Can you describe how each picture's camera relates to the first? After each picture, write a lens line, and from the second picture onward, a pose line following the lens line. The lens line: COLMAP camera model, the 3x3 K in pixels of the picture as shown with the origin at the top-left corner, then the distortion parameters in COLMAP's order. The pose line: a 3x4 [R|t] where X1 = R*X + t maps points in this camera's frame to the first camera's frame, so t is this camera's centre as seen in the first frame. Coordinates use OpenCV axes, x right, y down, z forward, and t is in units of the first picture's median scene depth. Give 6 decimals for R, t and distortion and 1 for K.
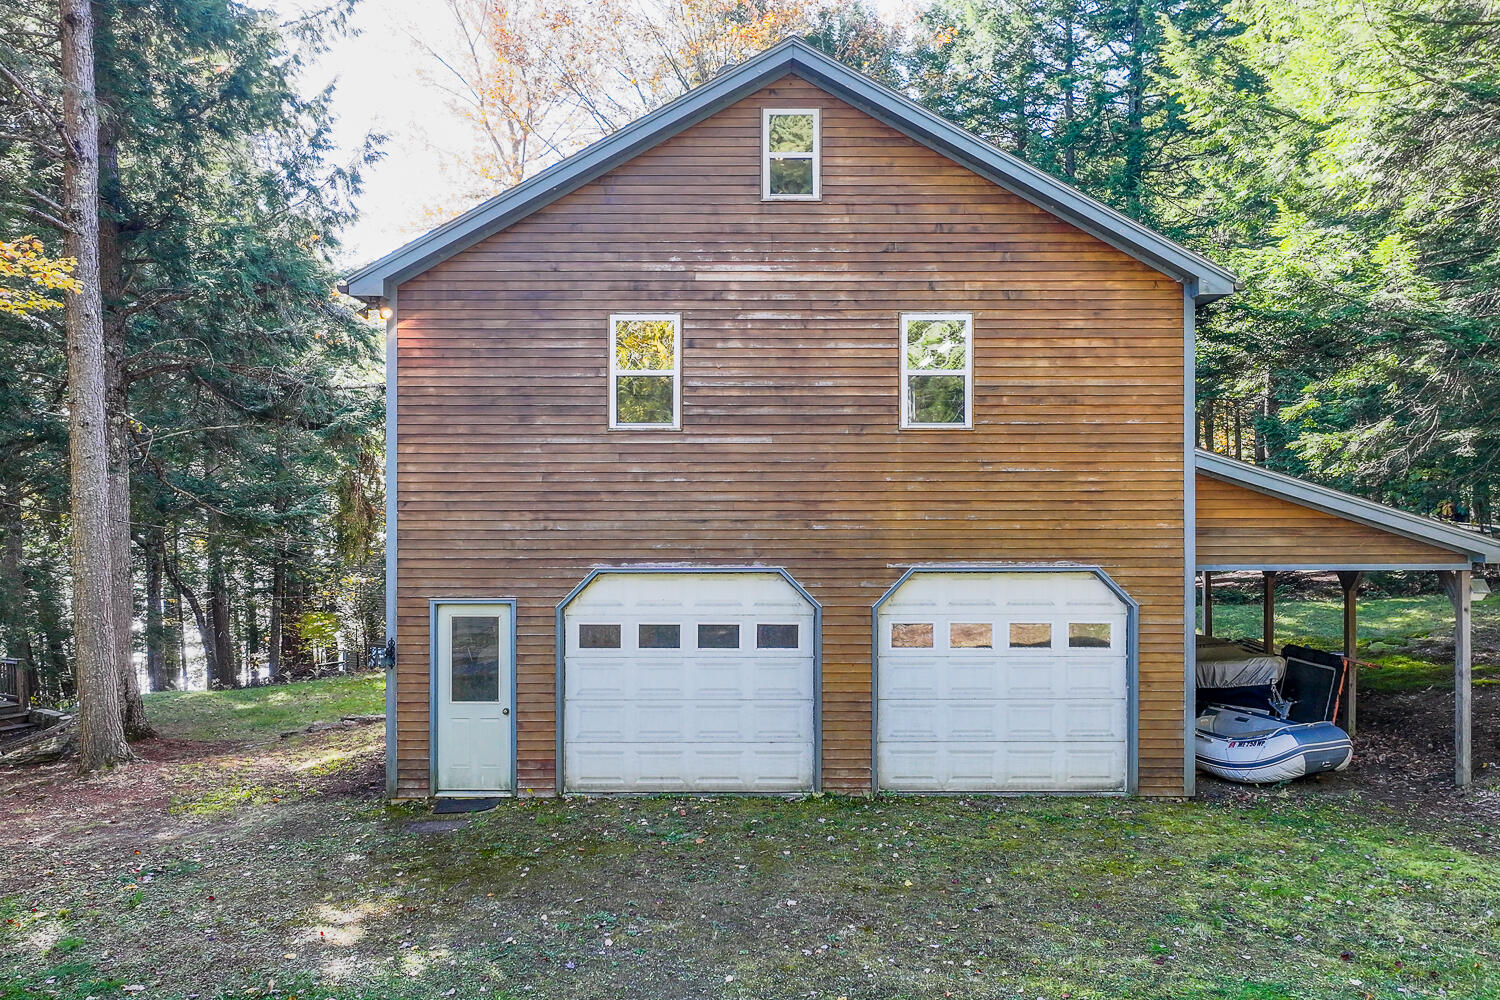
lens RADIAL K [[1257.1, 0, 755.6], [0, 1257.1, 496.1], [0, 0, 1]] dist [-0.001840, 0.012733]
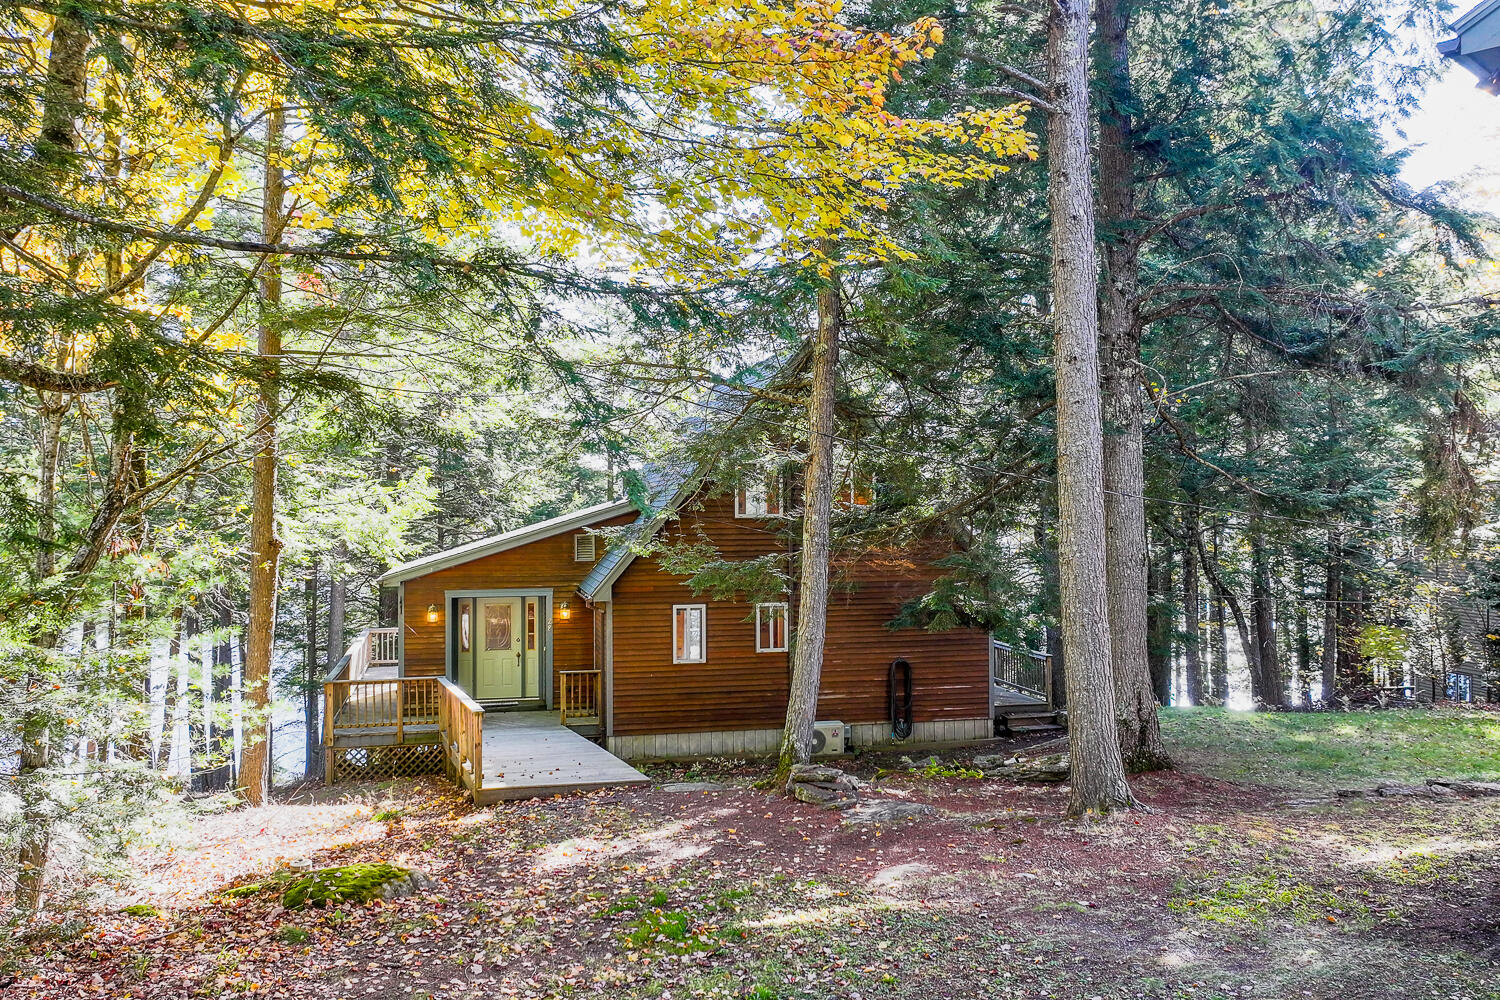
lens RADIAL K [[1257.1, 0, 755.6], [0, 1257.1, 496.1], [0, 0, 1]] dist [-0.001840, 0.012733]
pose [[0.701942, -0.007129, -0.712199, -0.145823], [0.002224, 0.999967, -0.007818, 0.037749], [0.712231, 0.003904, 0.701934, 0.383236]]
